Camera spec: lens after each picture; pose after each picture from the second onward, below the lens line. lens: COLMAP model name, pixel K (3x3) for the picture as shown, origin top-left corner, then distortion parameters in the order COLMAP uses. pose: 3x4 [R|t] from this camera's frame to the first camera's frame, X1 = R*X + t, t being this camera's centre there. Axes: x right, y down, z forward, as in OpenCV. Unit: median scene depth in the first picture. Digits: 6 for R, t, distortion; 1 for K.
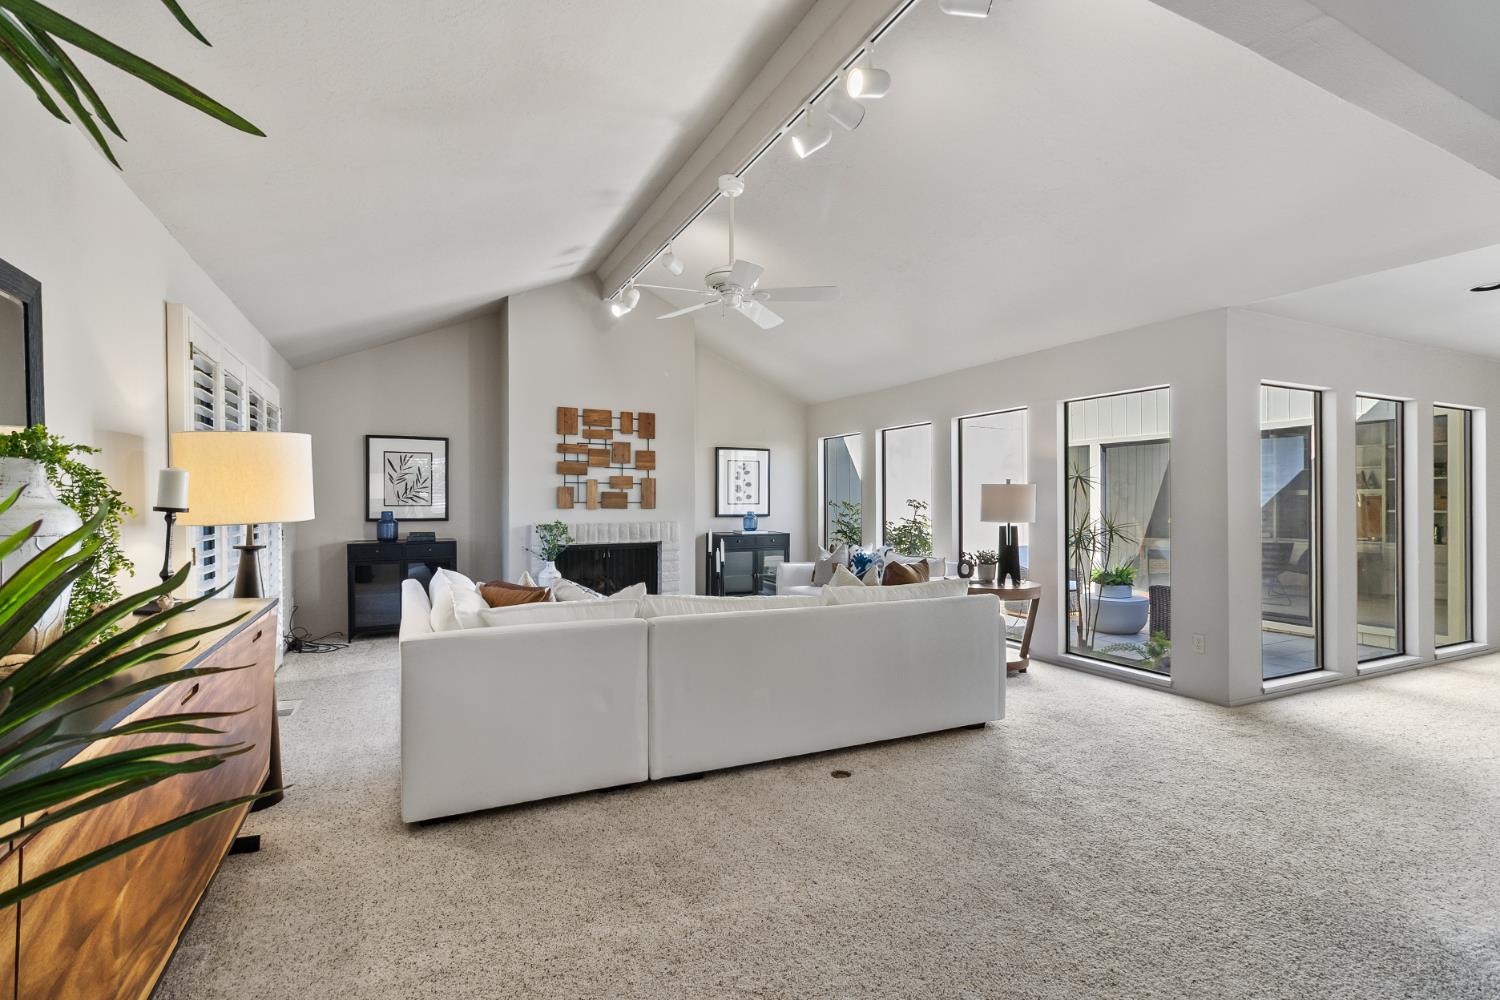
lens RADIAL K [[696.9, 0, 750.0], [0, 696.9, 500.0], [0, 0, 1]] dist [-0.000199, -0.000025]
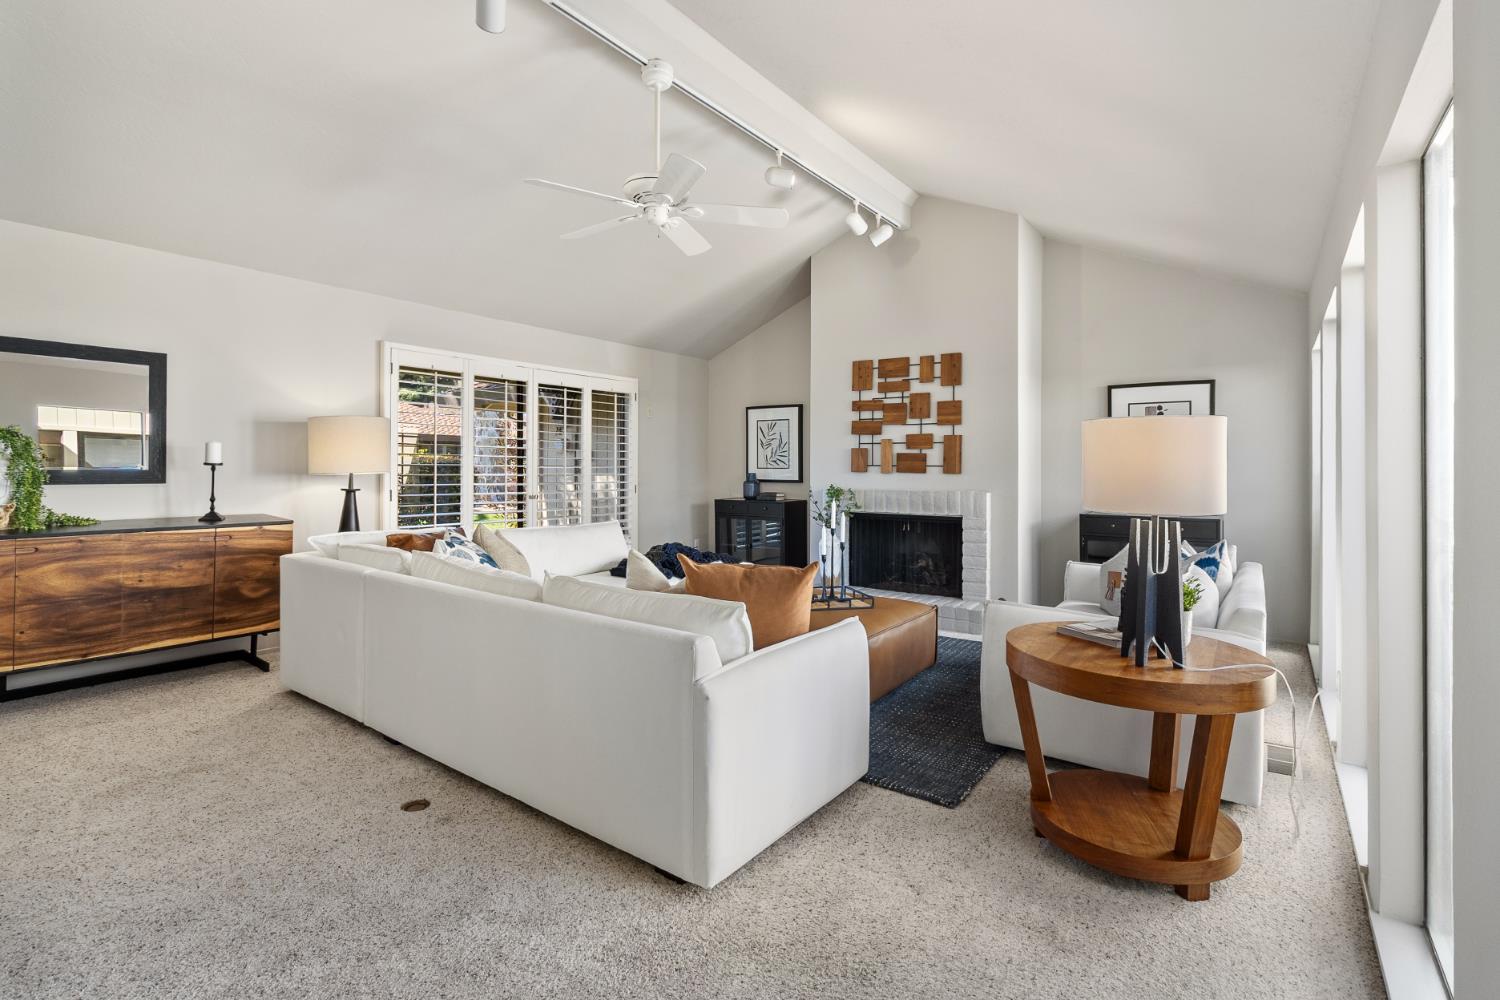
lens RADIAL K [[694.4, 0, 748.1], [0, 694.4, 459.8], [0, 0, 1]] dist [-0.000749, -0.000020]
pose [[0.458667, -0.005823, -0.888589, 0.463463], [-0.003052, 0.999962, -0.008128, 0.003901], [0.888603, 0.006440, 0.458632, 0.447141]]
